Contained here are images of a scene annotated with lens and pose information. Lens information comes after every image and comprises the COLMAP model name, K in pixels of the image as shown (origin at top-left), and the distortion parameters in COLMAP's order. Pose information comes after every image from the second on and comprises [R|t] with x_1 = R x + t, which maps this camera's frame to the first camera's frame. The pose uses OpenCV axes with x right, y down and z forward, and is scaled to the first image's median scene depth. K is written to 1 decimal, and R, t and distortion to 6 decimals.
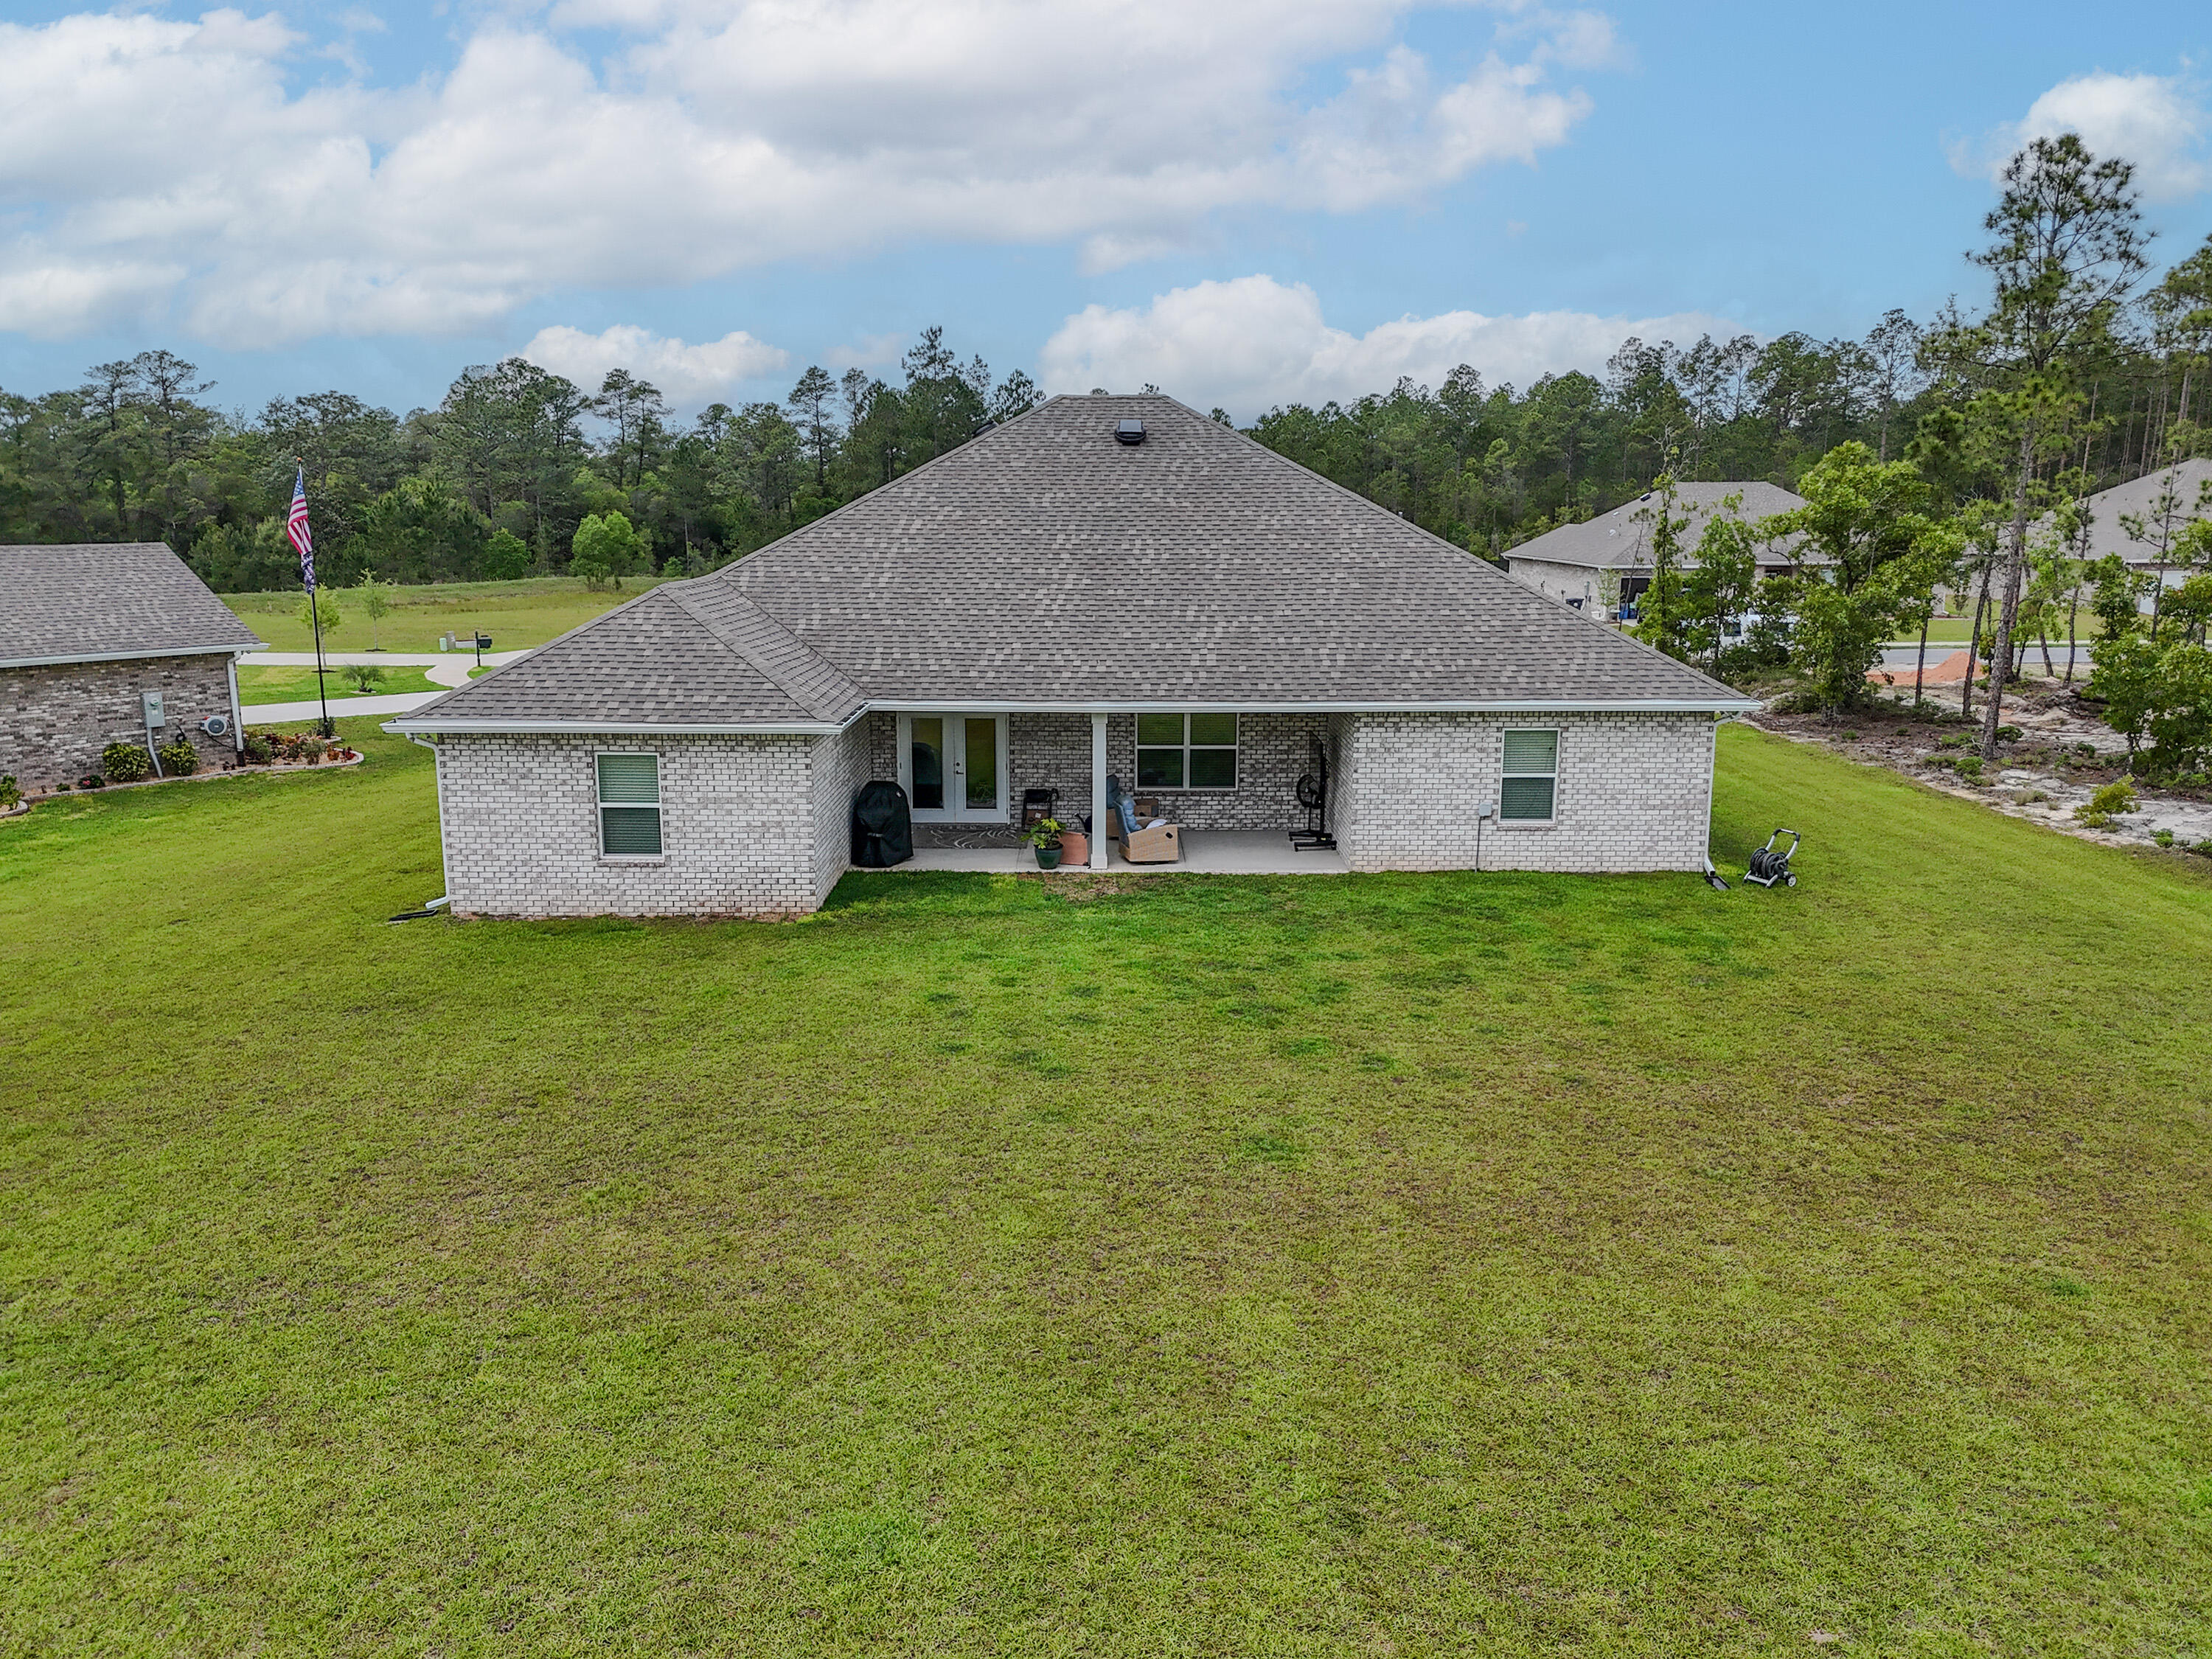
lens RADIAL K [[1591.5, 0, 1110.6], [0, 1591.5, 860.5], [0, 0, 1]] dist [0.038347, -0.001209]
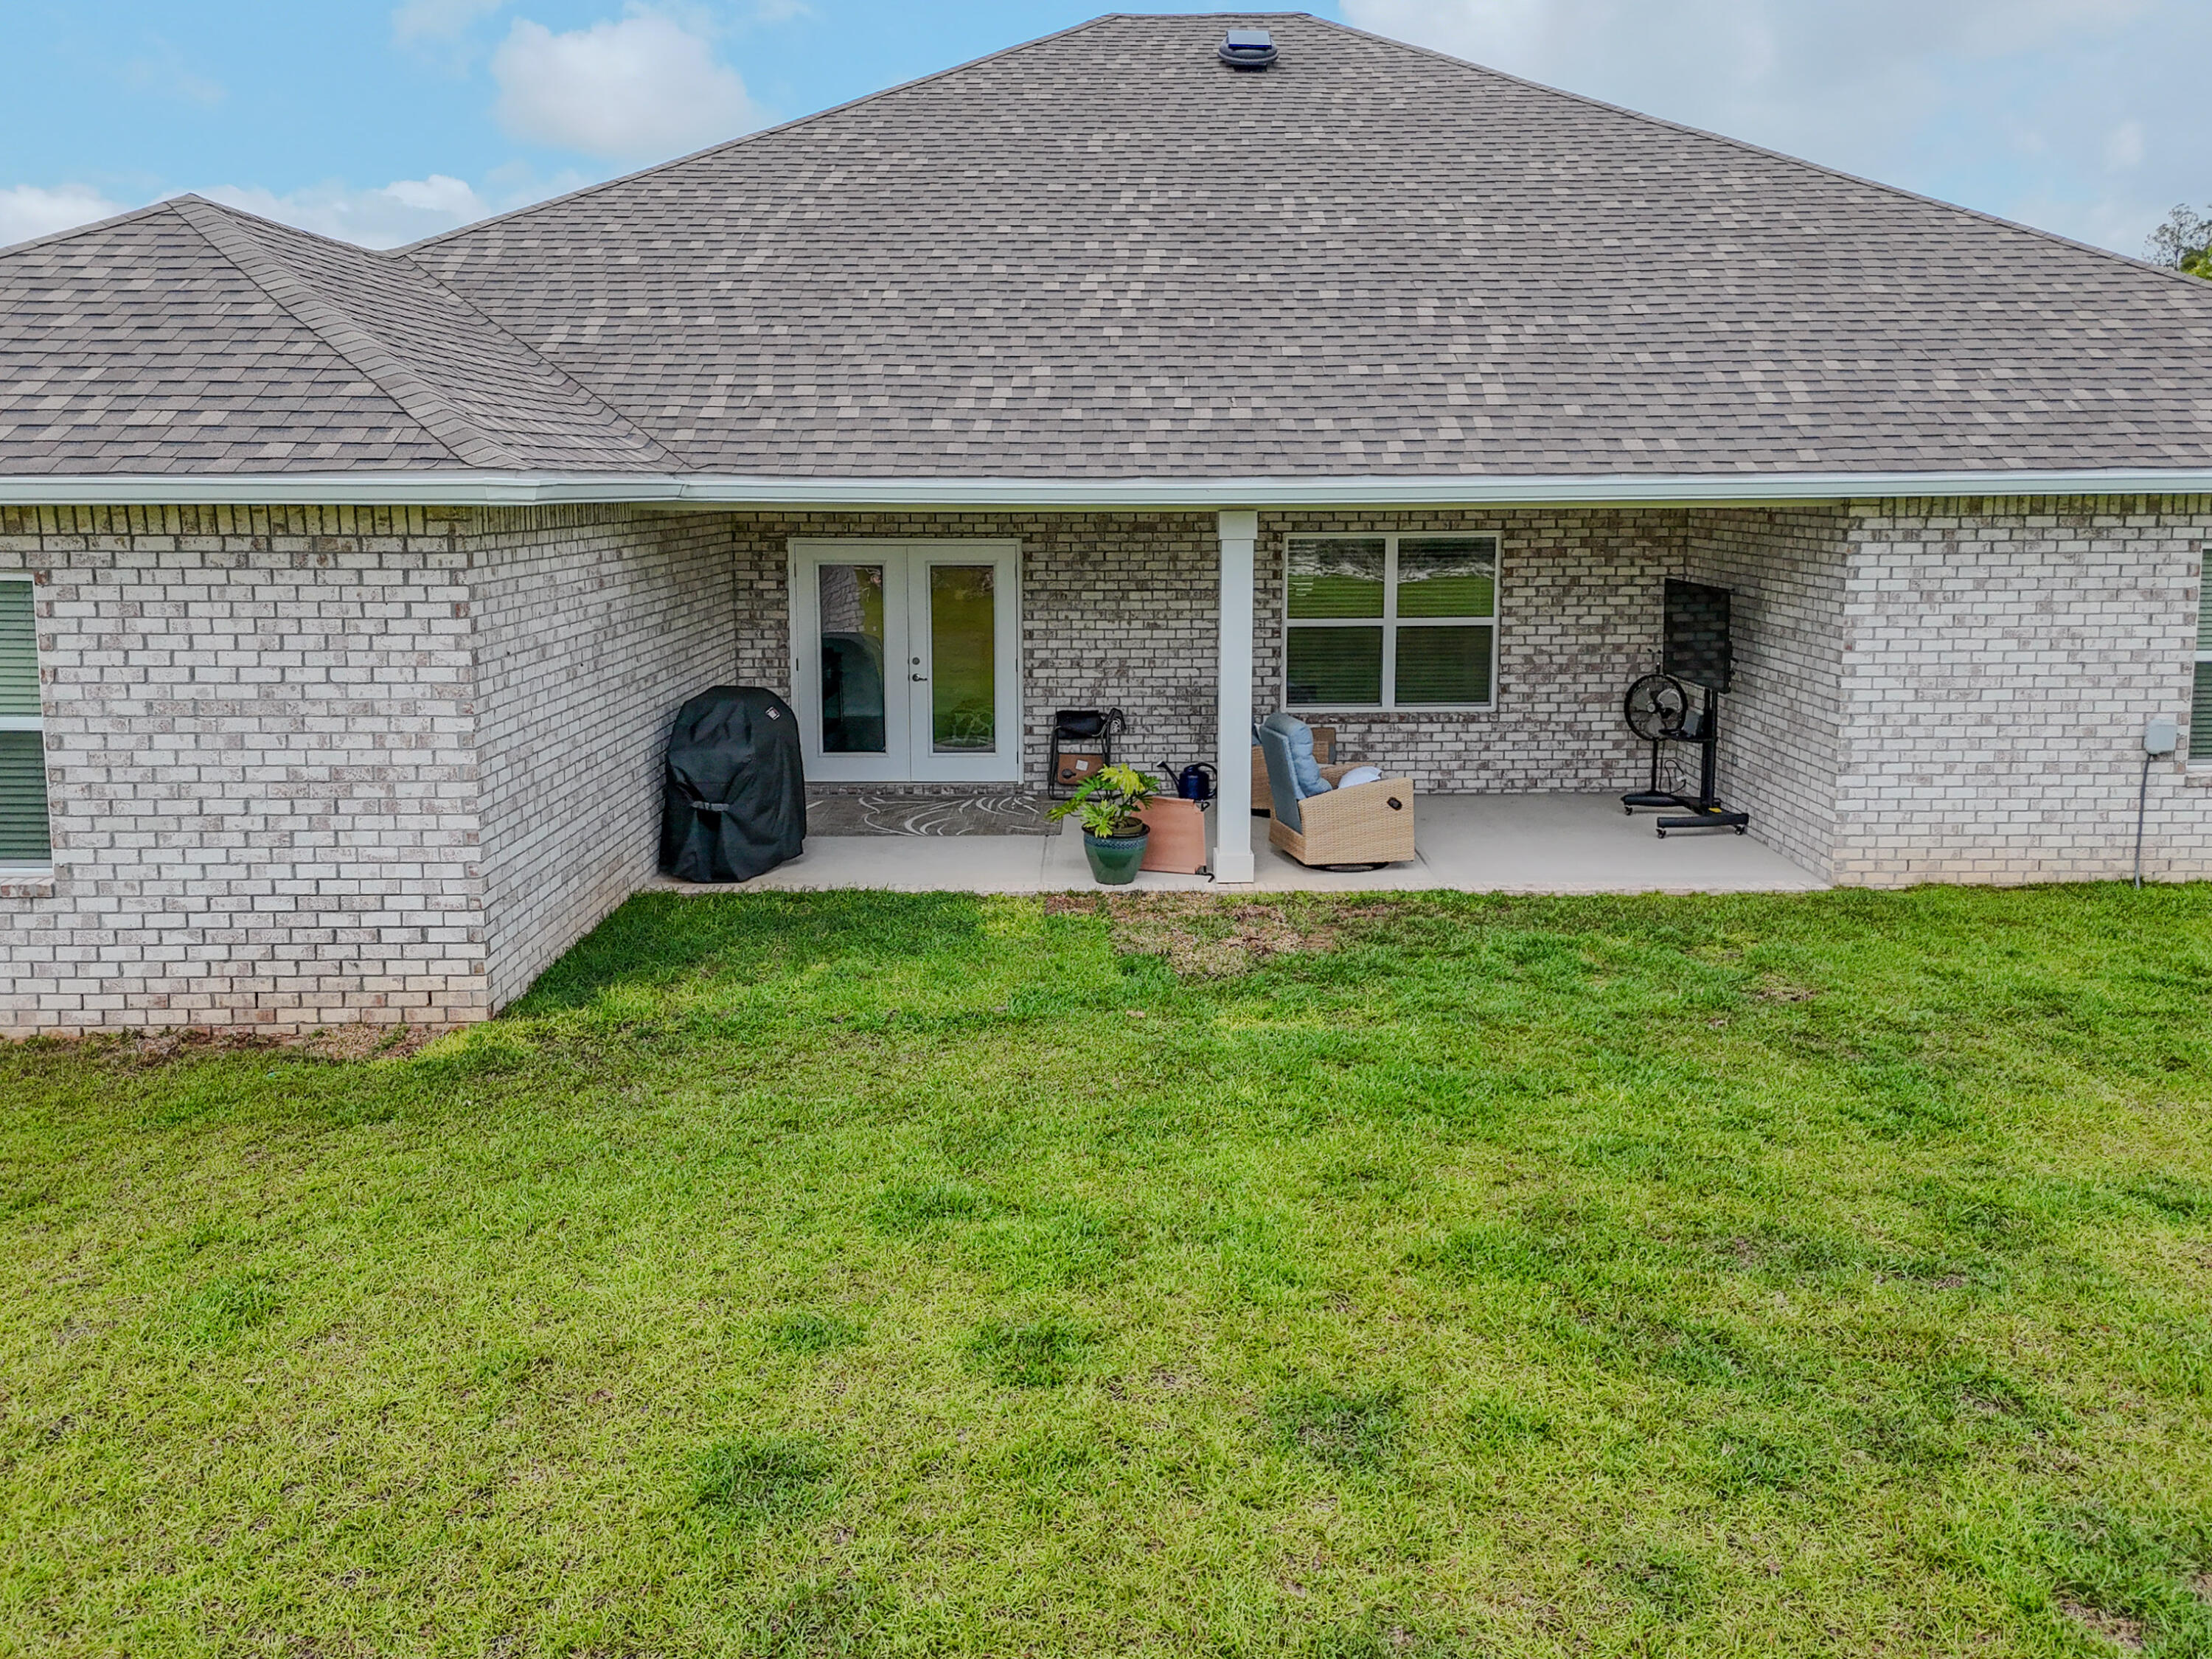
lens RADIAL K [[1596.7, 0, 1130.7], [0, 1596.7, 695.7], [0, 0, 1]] dist [0.018072, 0.001467]
pose [[0.999926, -0.005276, 0.010949, -0.040554], [0.006243, 0.995905, -0.090194, -0.006310], [-0.010429, 0.090256, 0.995864, 0.581389]]
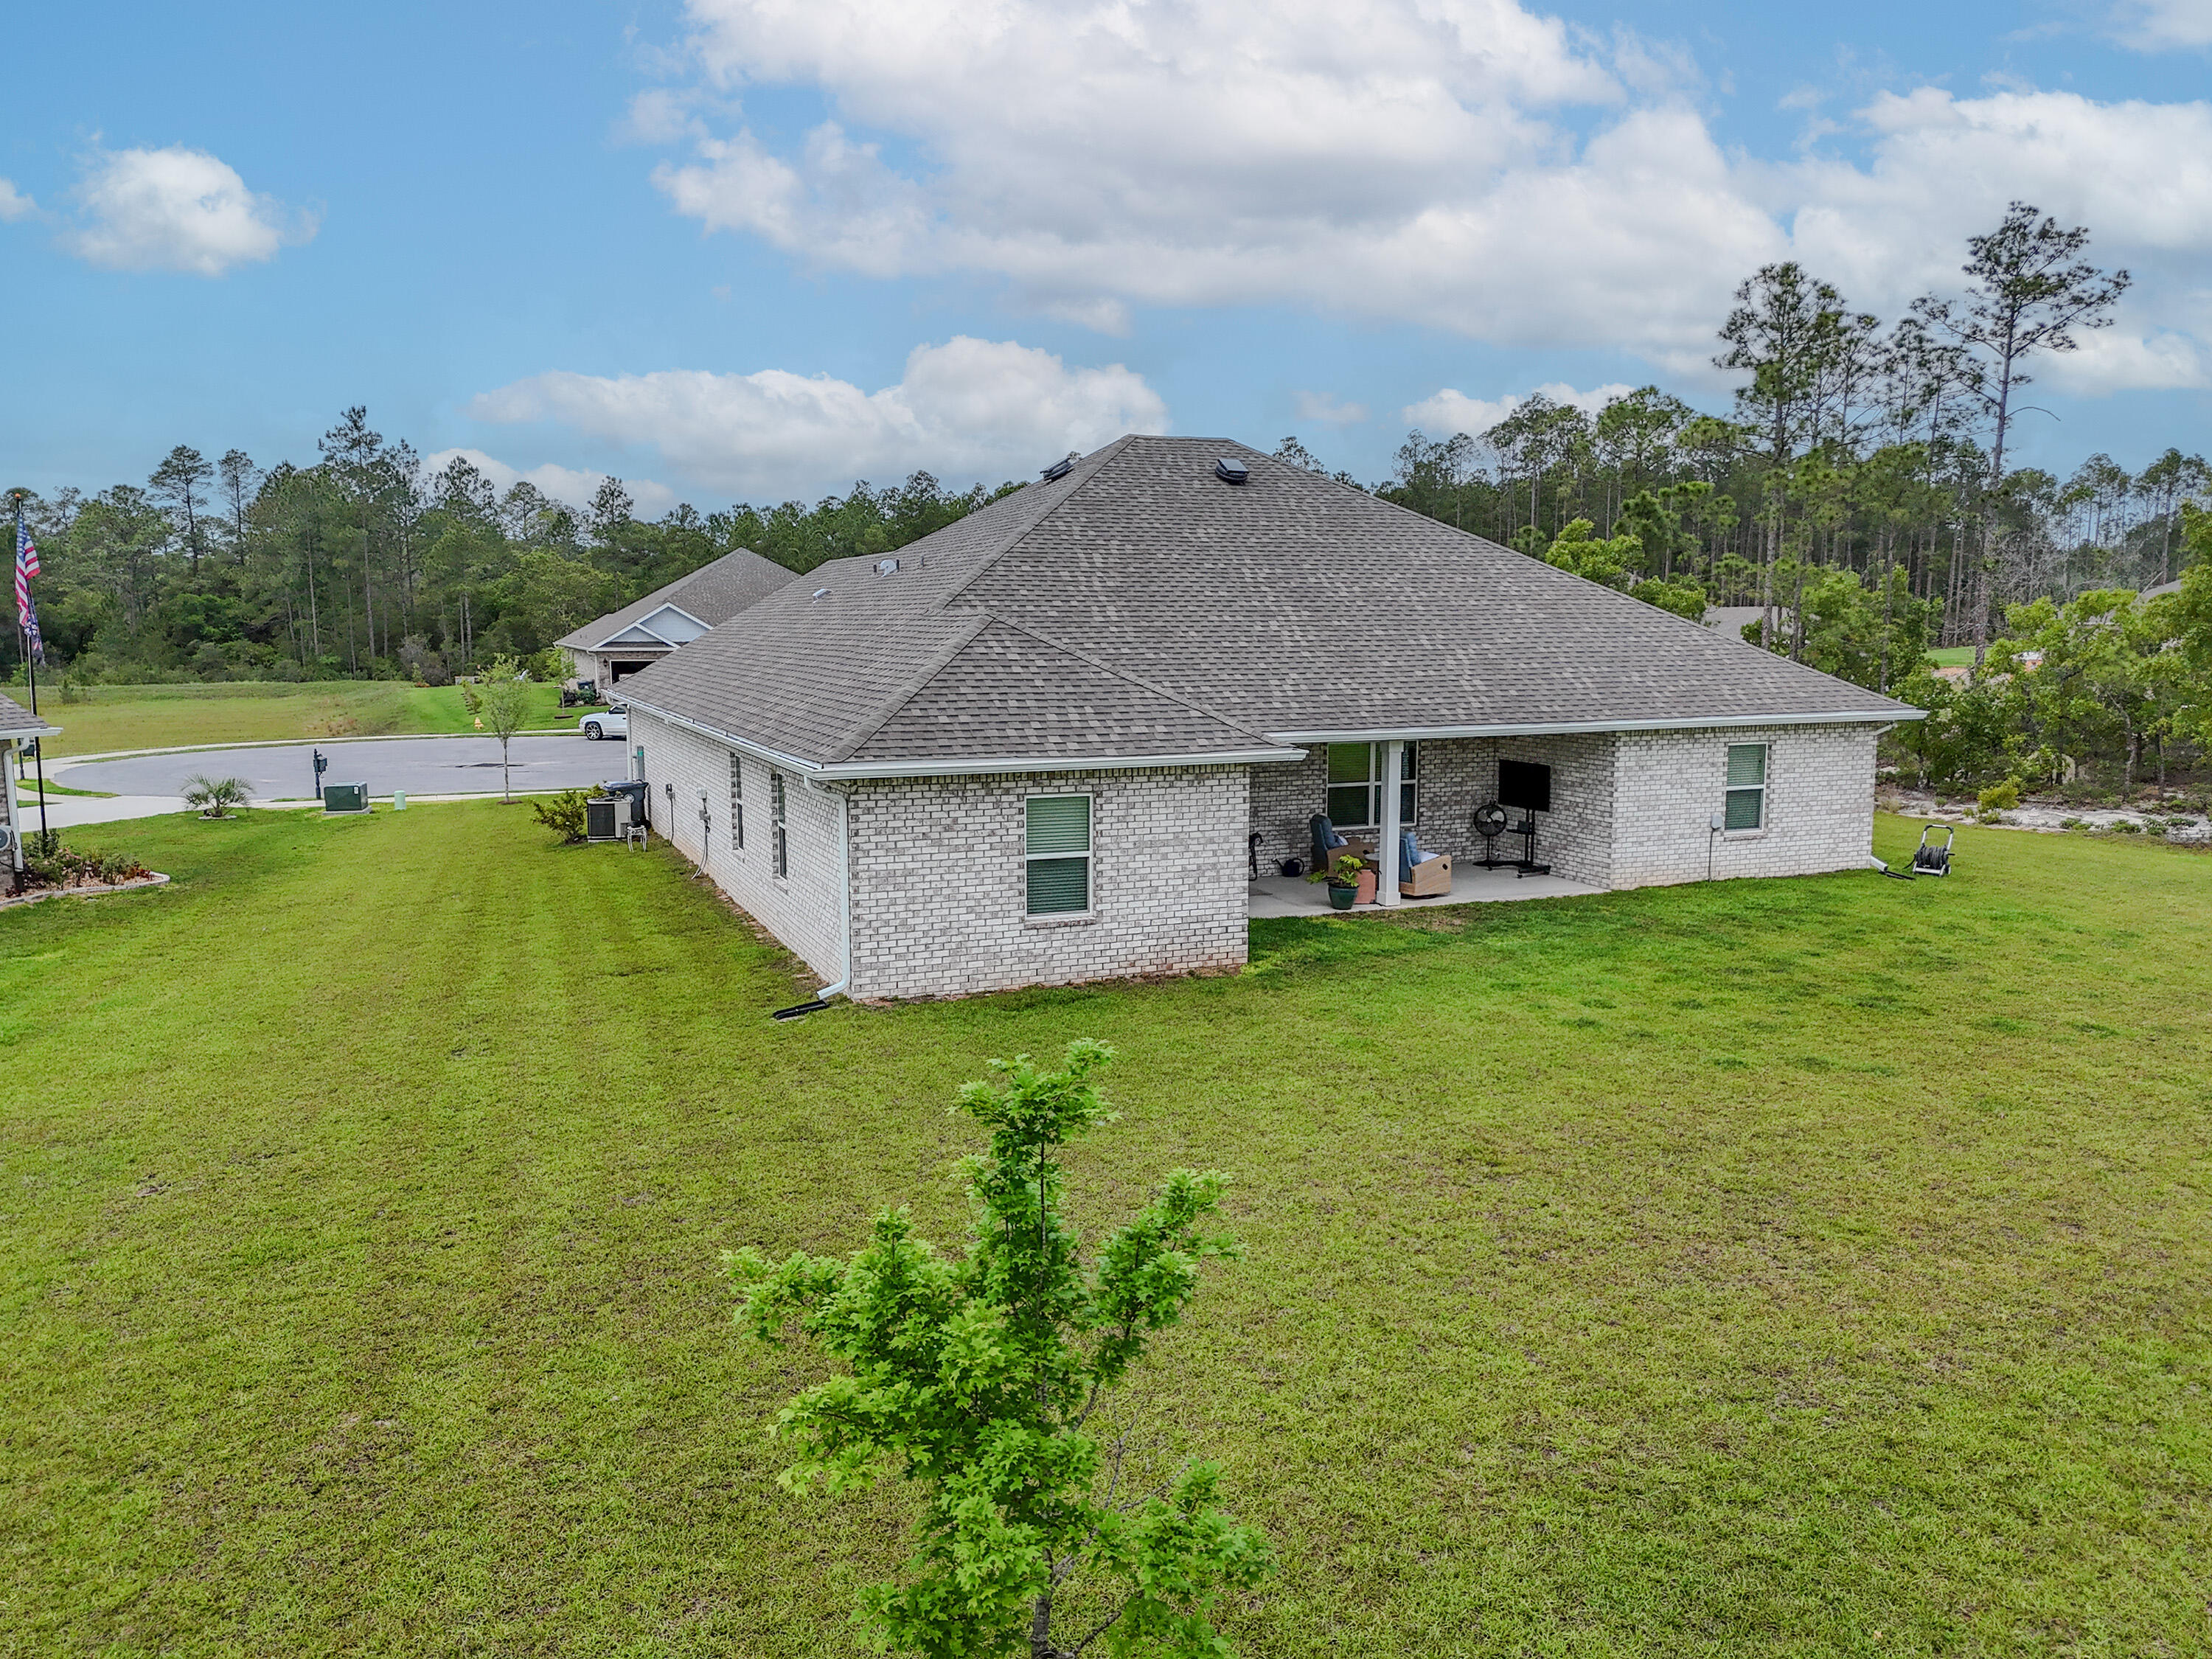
lens RADIAL K [[1596.6, 0, 1029.0], [0, 1596.6, 830.6], [0, 0, 1]] dist [0.119072, -0.168729]
pose [[0.925763, -0.052743, 0.374407, -0.579029], [0.085847, 0.993683, -0.072287, 0.011966], [-0.368229, 0.099062, 0.924443, 0.186978]]
